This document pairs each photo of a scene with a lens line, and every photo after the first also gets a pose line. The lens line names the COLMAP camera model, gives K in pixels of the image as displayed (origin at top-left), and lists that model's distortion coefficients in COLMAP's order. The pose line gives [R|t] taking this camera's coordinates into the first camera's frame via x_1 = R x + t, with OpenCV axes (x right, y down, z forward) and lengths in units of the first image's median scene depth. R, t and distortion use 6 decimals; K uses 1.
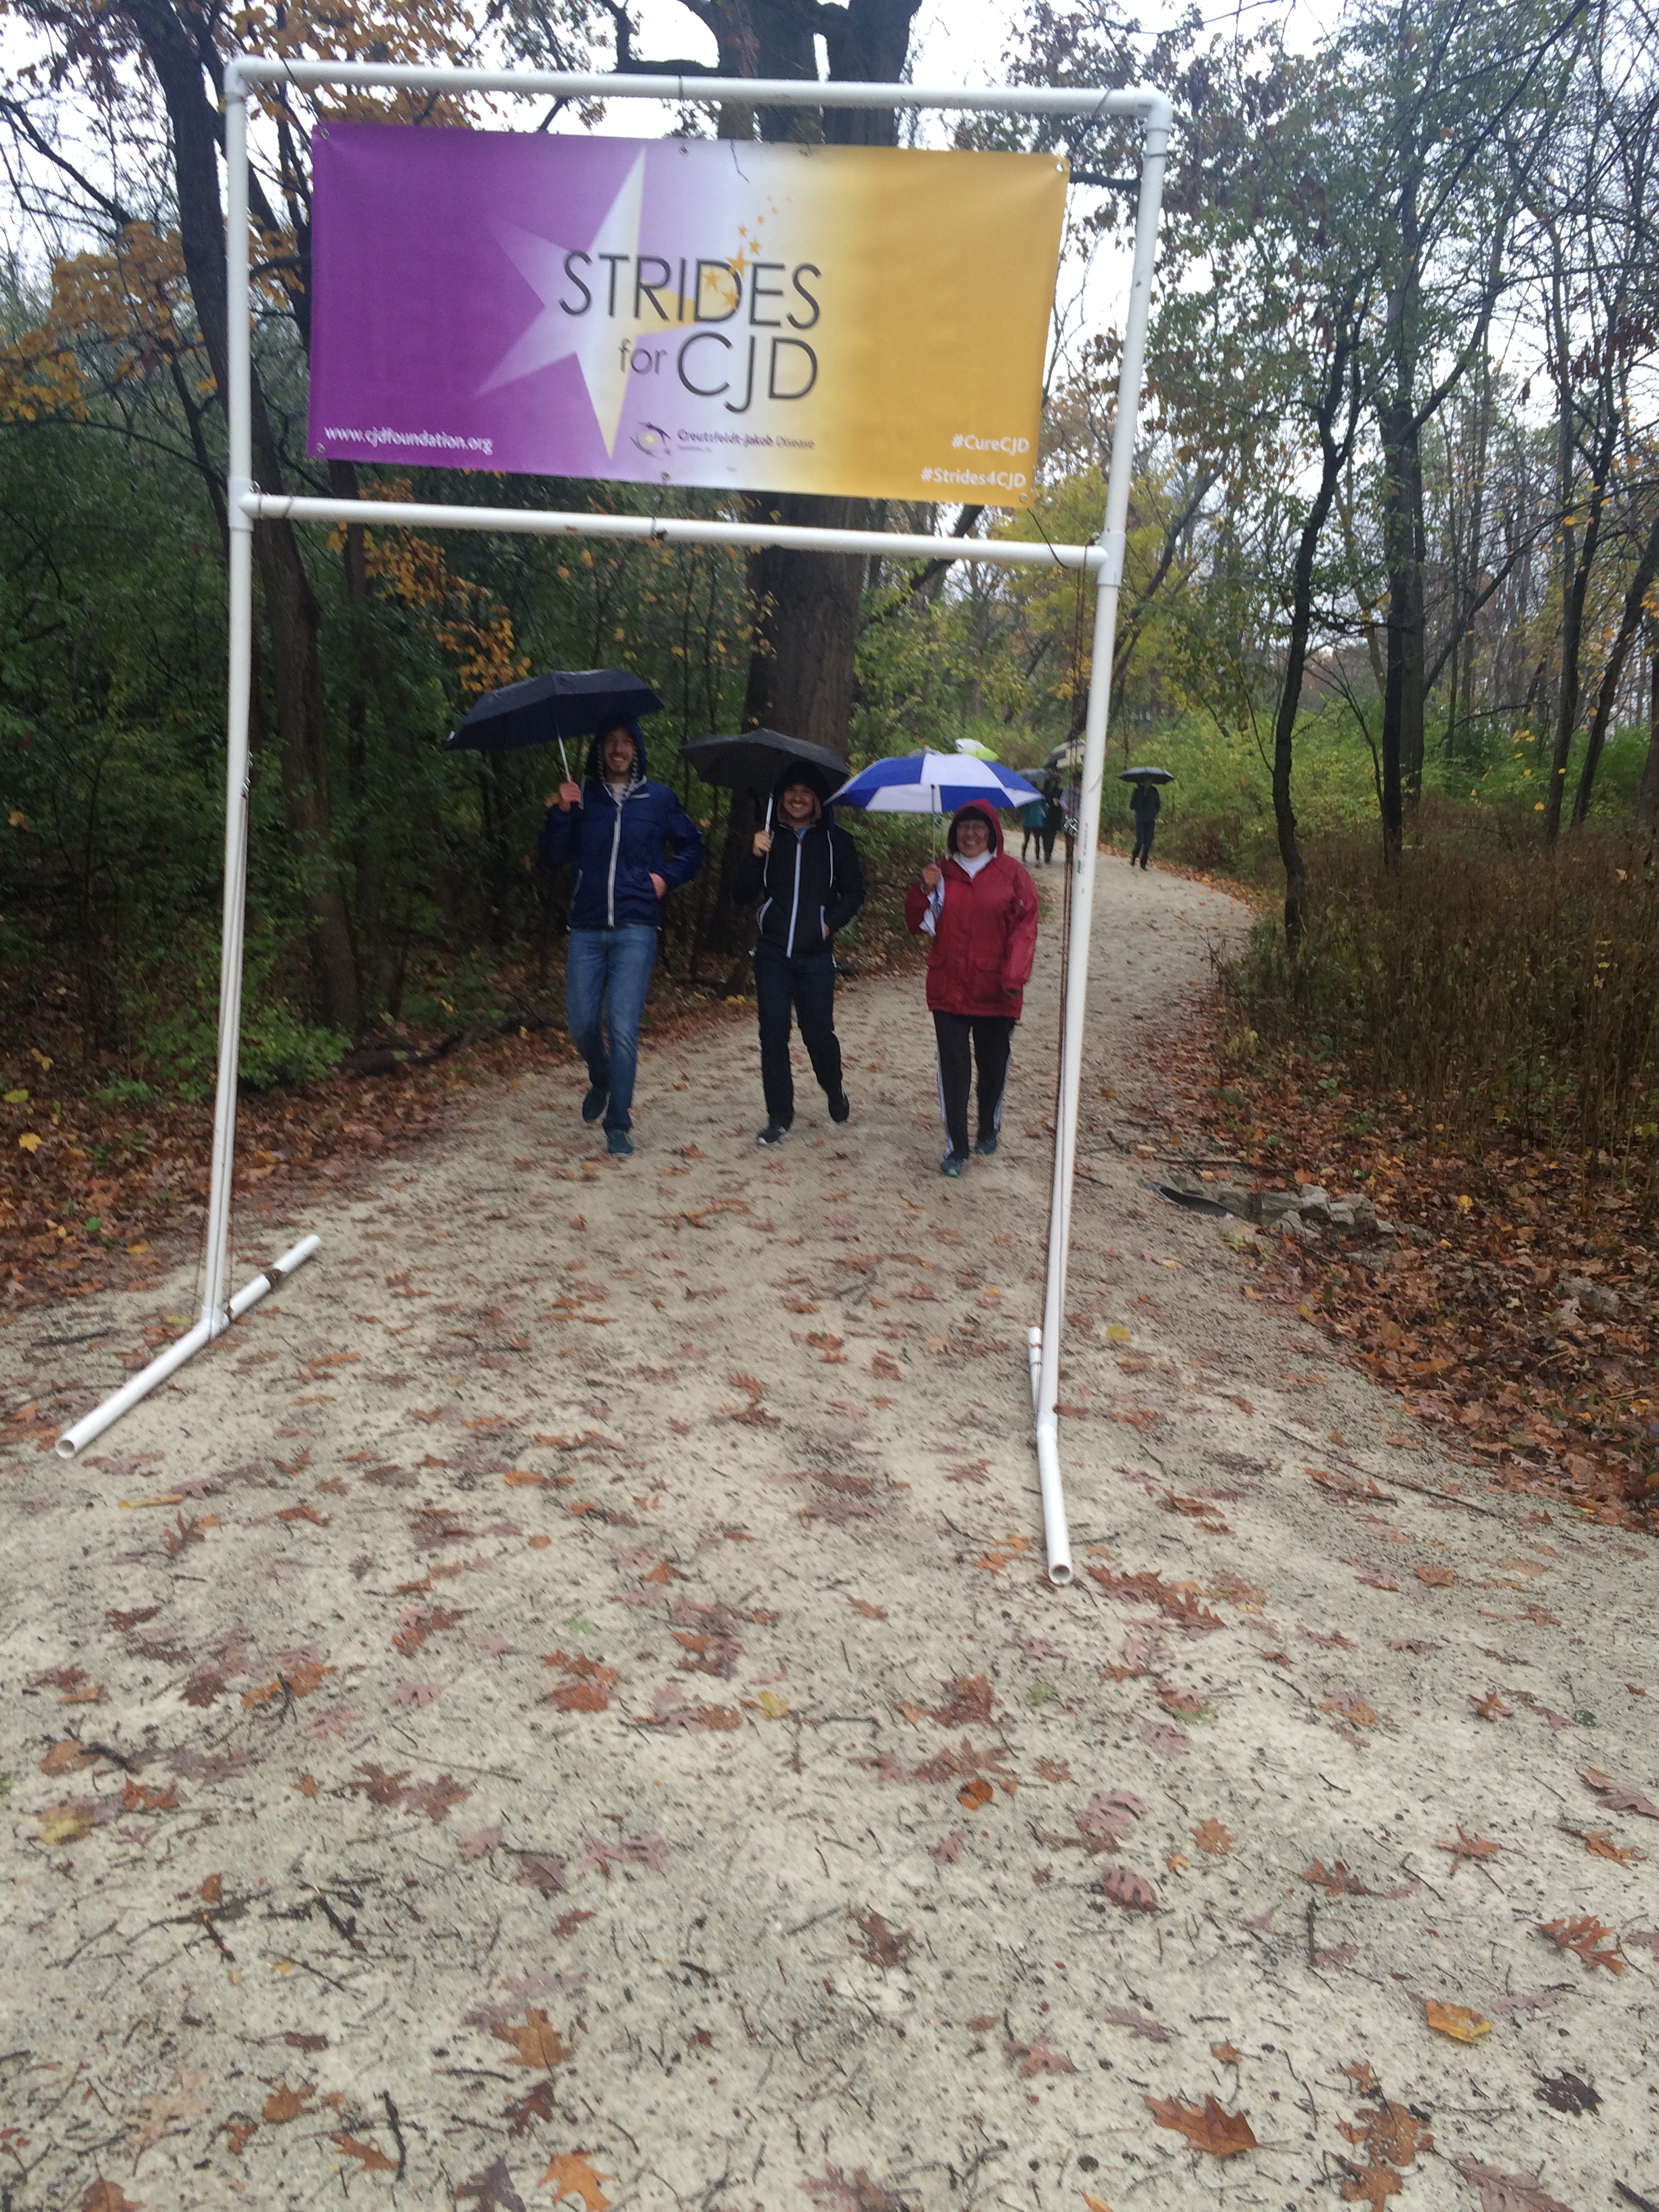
lens RADIAL K [[2012.8, 0, 791.4], [0, 2012.8, 1107.9], [0, 0, 1]] dist [0.088506, -0.123945]
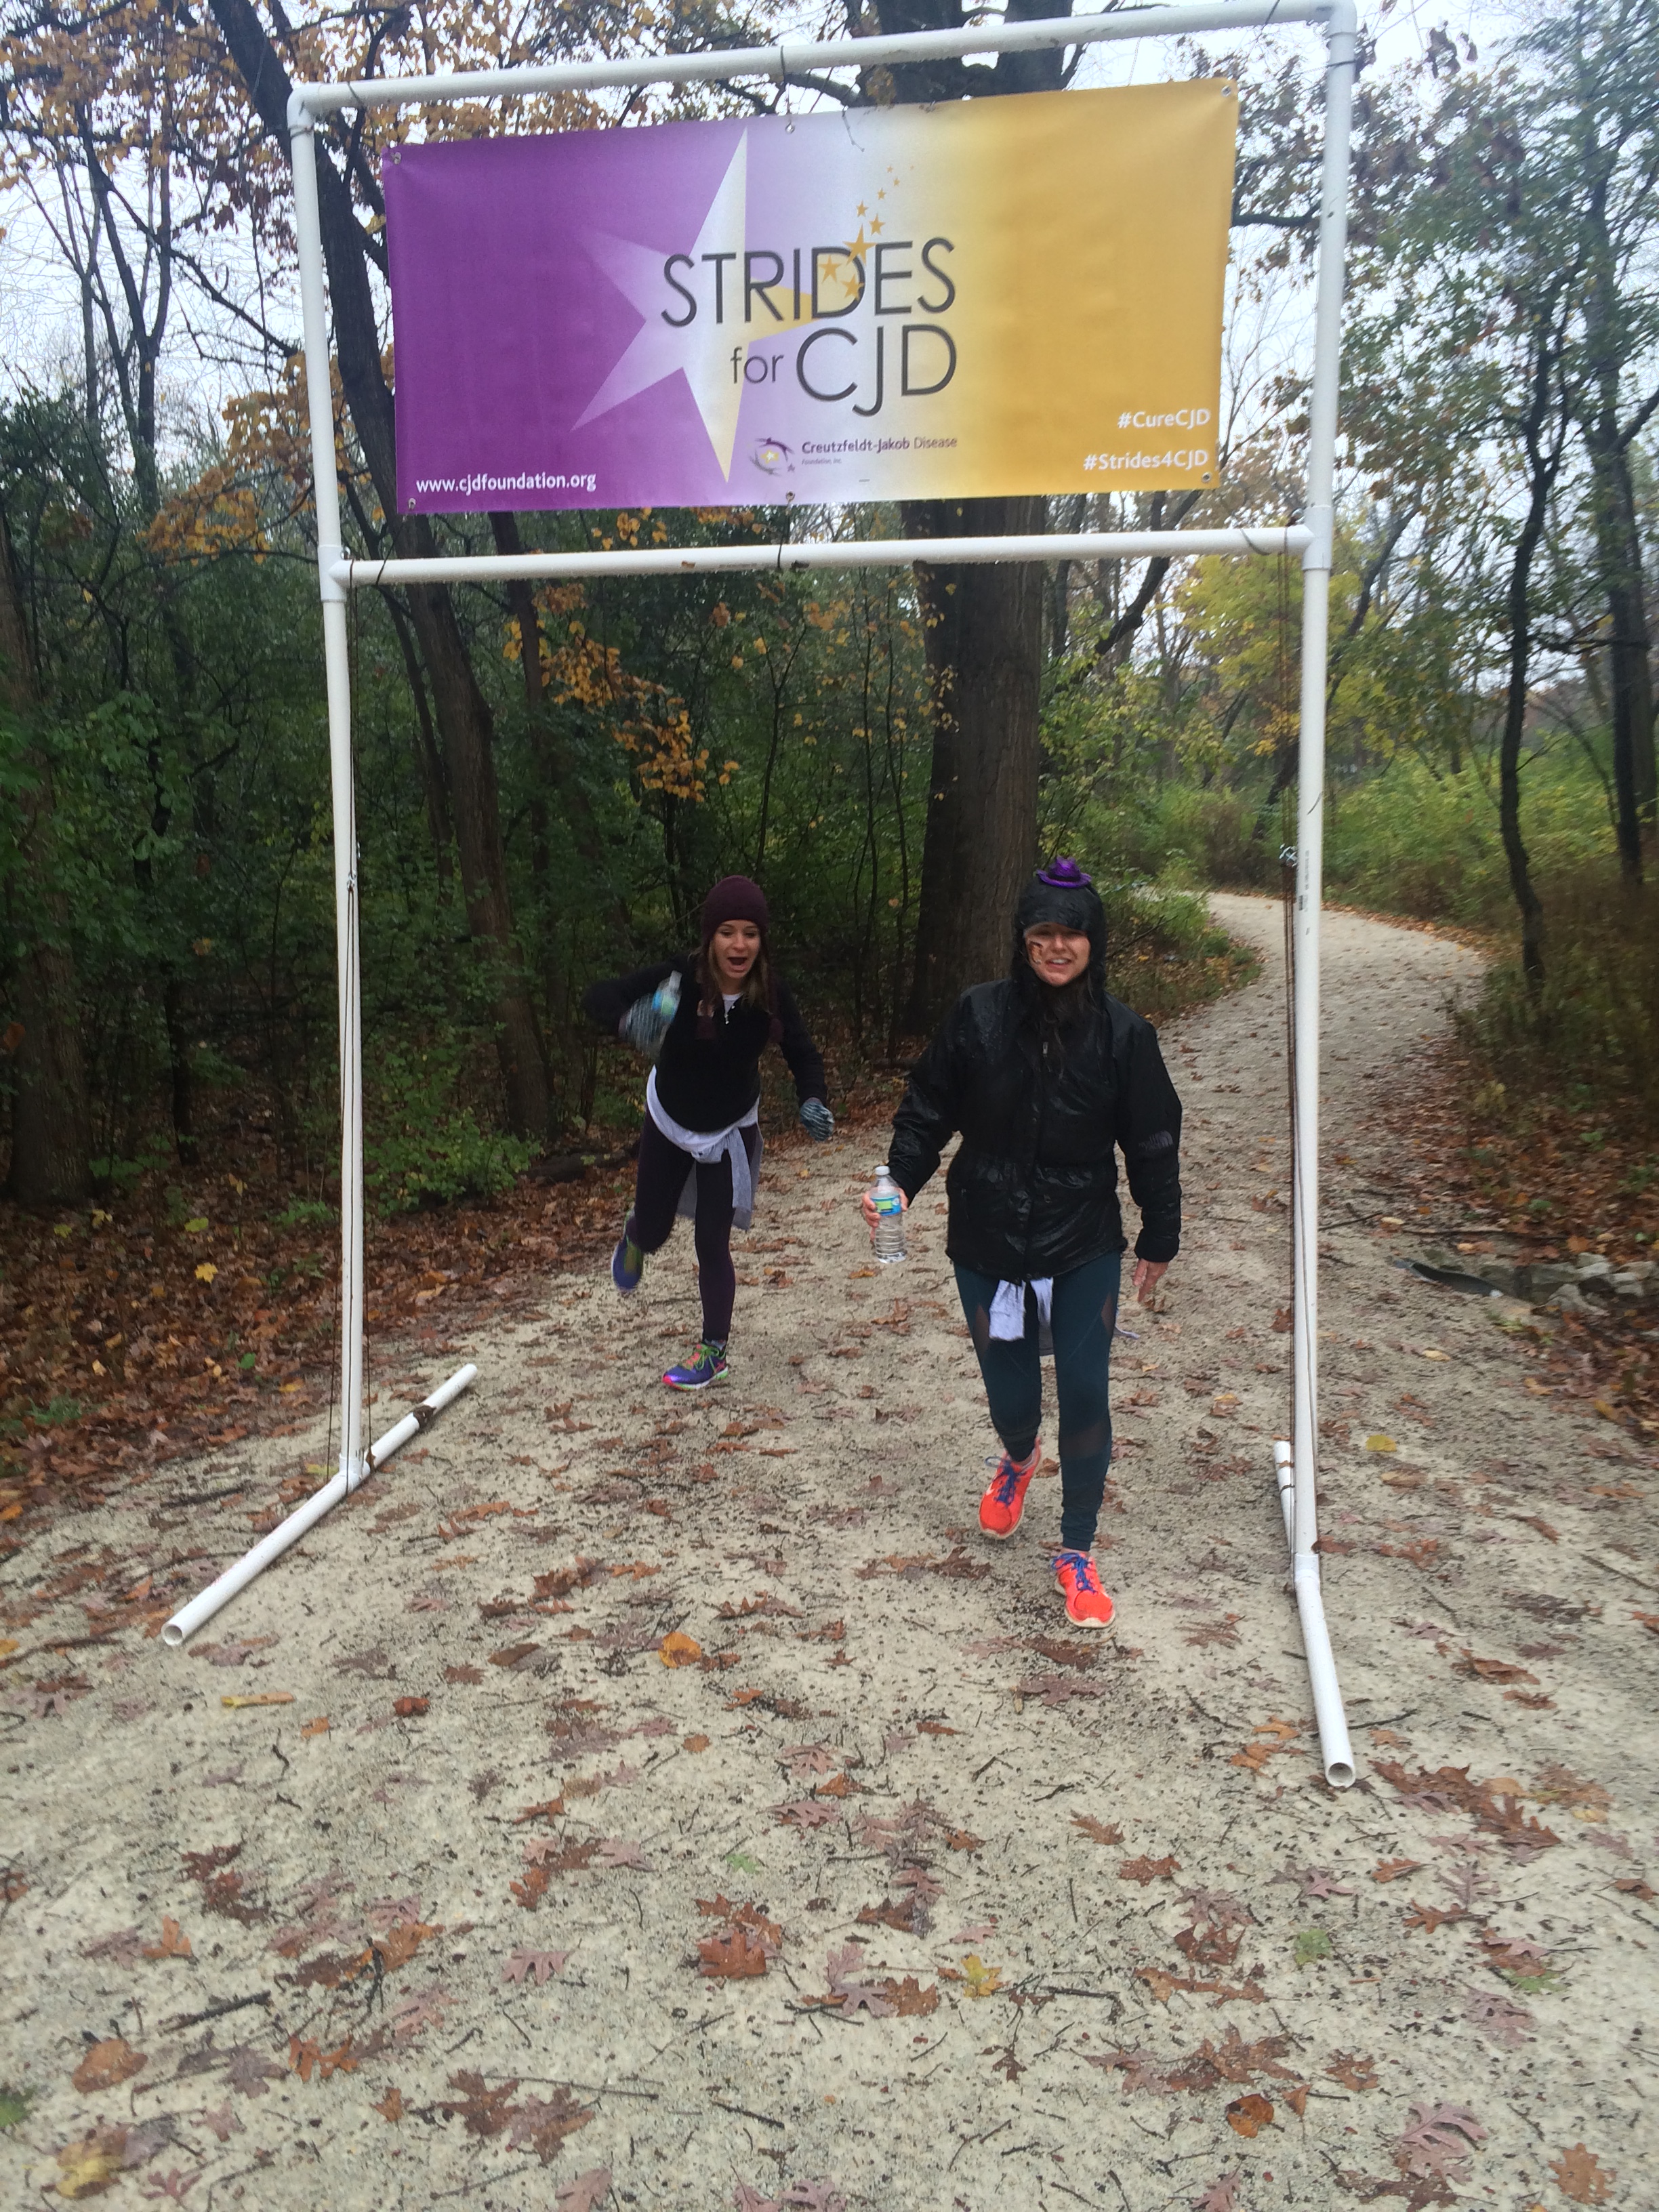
lens RADIAL K [[1919.7, 0, 788.6], [0, 1919.7, 1088.8], [0, 0, 1]] dist [0.119216, -0.150533]
pose [[0.991659, -0.057937, -0.115133, 0.017755], [0.051894, 0.997147, -0.054811, -0.007707], [0.117980, 0.048379, 0.991837, 0.162109]]
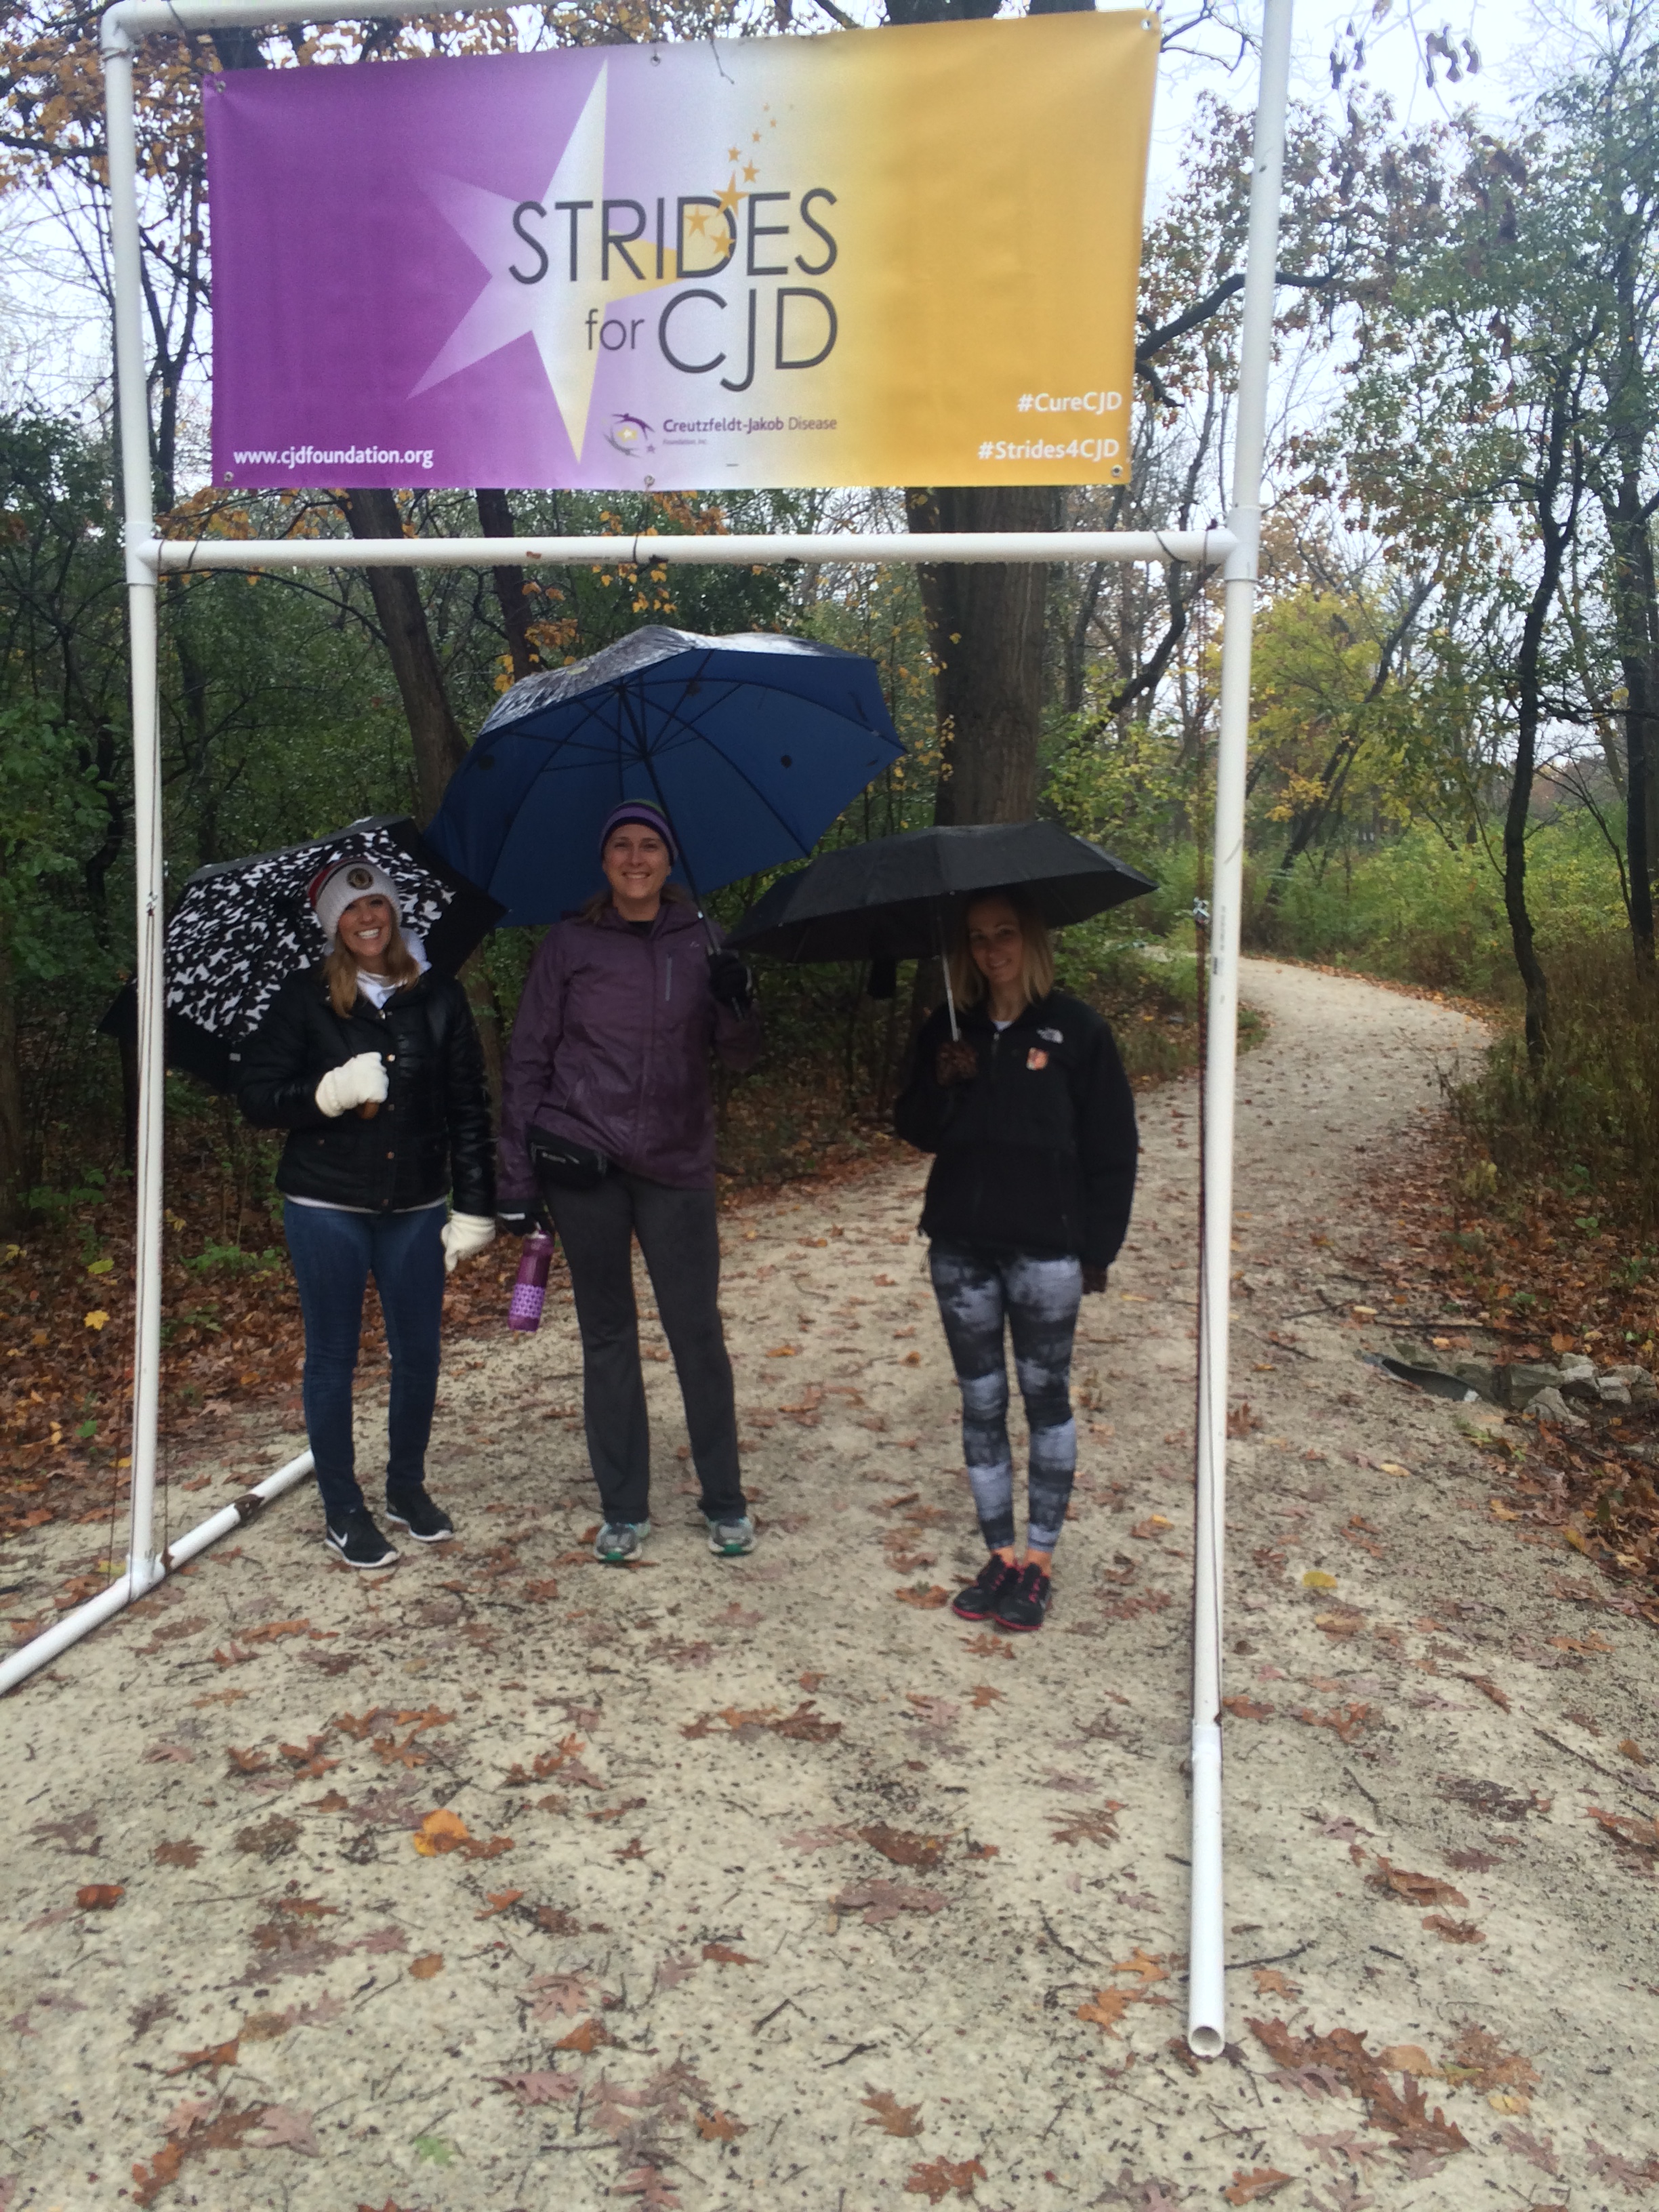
lens RADIAL K [[1831.9, 0, 834.9], [0, 1831.9, 1072.4], [0, 0, 1]] dist [0.091486, -0.111111]
pose [[0.992204, -0.026384, -0.121801, 0.080275], [0.016006, 0.996217, -0.085410, -0.024740], [0.123594, 0.082794, 0.988873, 0.308370]]
